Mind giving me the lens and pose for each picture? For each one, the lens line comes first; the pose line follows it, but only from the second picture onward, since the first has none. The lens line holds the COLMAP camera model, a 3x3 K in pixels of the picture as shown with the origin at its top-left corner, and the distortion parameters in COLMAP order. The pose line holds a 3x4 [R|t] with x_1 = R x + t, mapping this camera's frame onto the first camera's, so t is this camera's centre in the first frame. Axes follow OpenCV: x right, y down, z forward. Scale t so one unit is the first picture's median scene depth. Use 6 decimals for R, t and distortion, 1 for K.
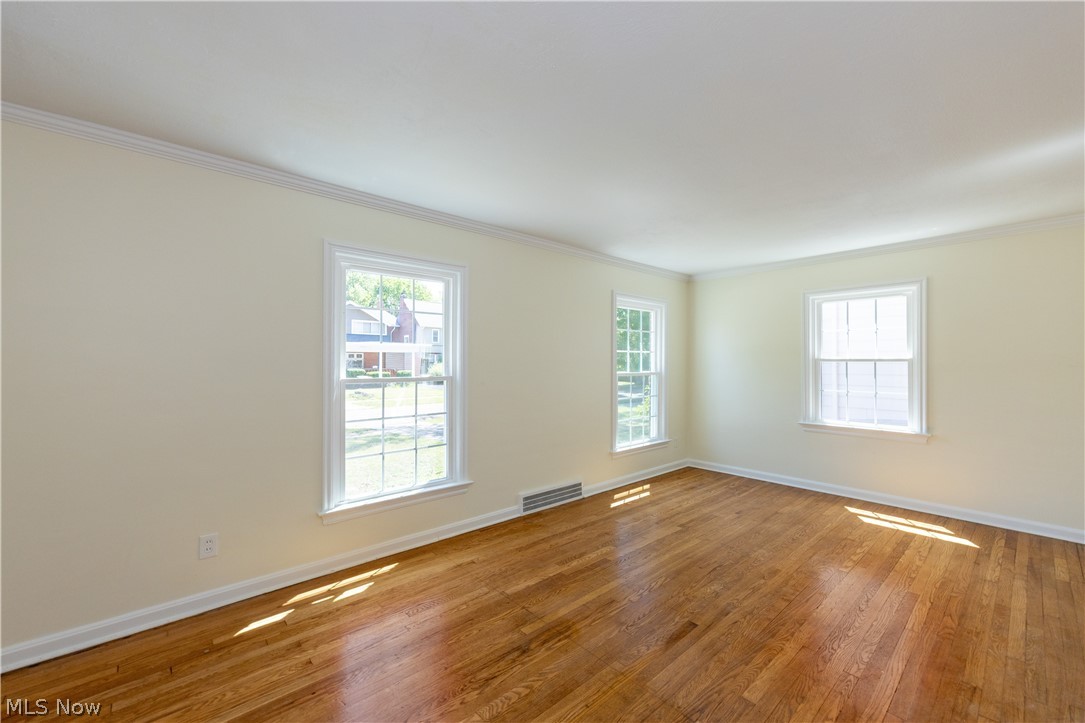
lens RADIAL K [[431.5, 0, 544.7], [0, 431.5, 364.1], [0, 0, 1]] dist [0.007011, -0.000057]
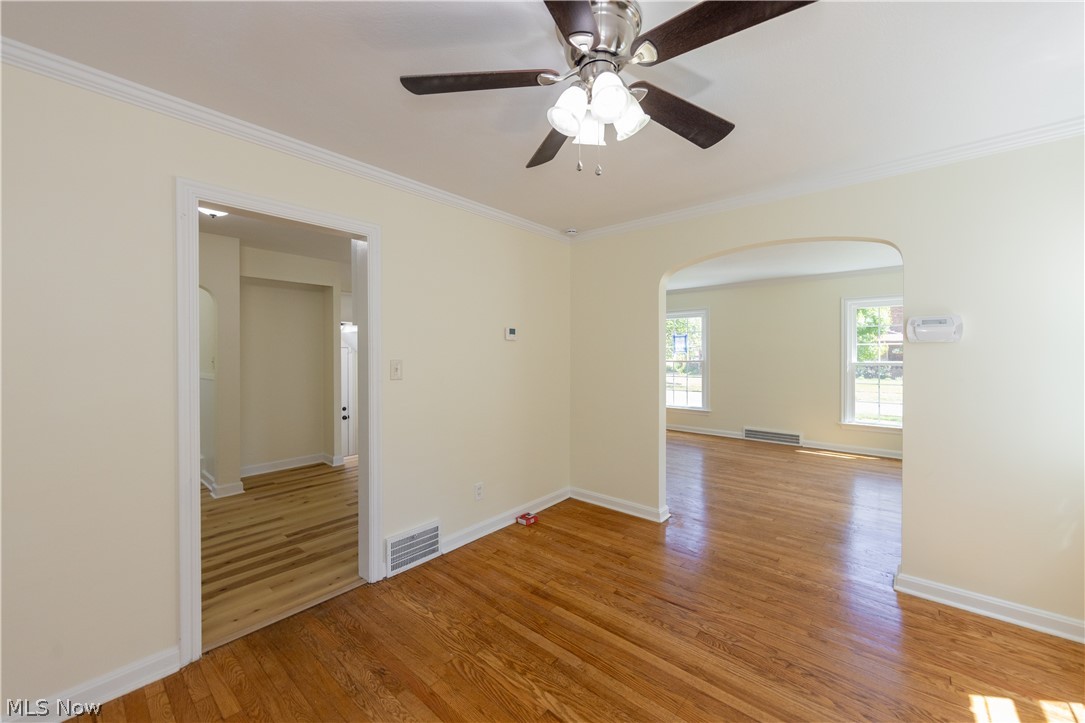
lens RADIAL K [[431.5, 0, 548.6], [0, 431.5, 356.7], [0, 0, 1]] dist [0.007011, -0.000057]
pose [[0.129622, 0.008130, -0.991530, 1.658558], [0.004176, 0.999953, 0.008745, -0.012648], [0.991555, -0.005275, 0.129582, -0.044655]]
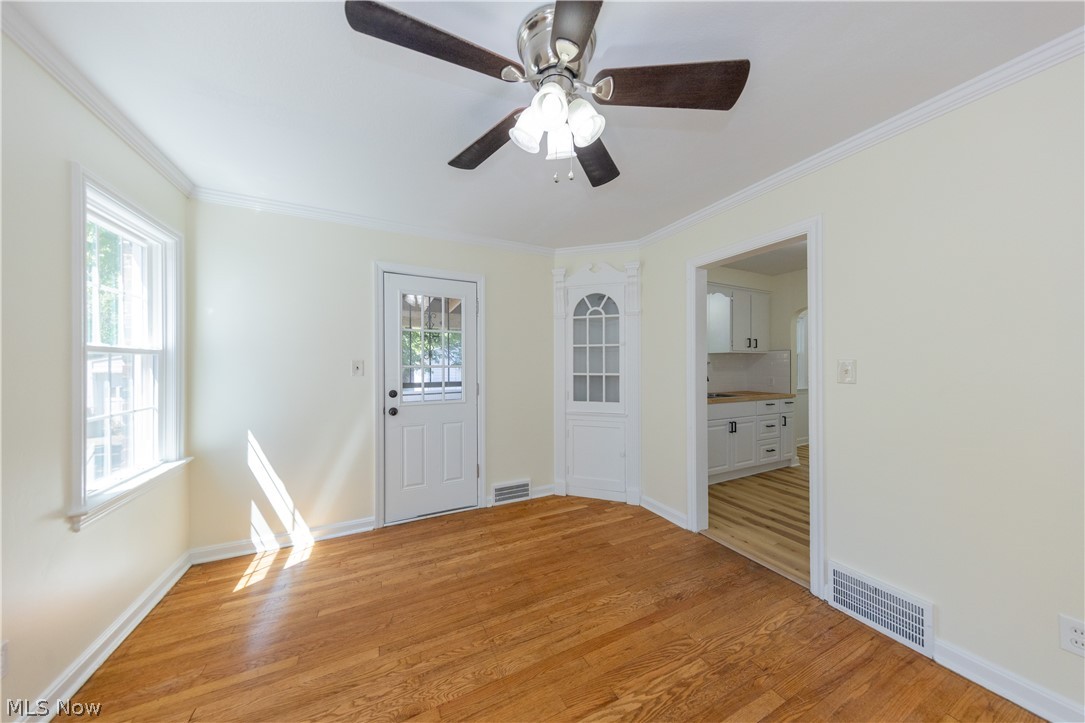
lens RADIAL K [[342.7, 0, 544.9], [0, 342.7, 362.7], [0, 0, 1]] dist [0.003759, -0.000165]
pose [[-0.961683, -0.002091, 0.274157, 1.177744], [-0.003519, 0.999983, -0.004718, 0.003656], [-0.274142, -0.005502, -0.961673, 0.397701]]
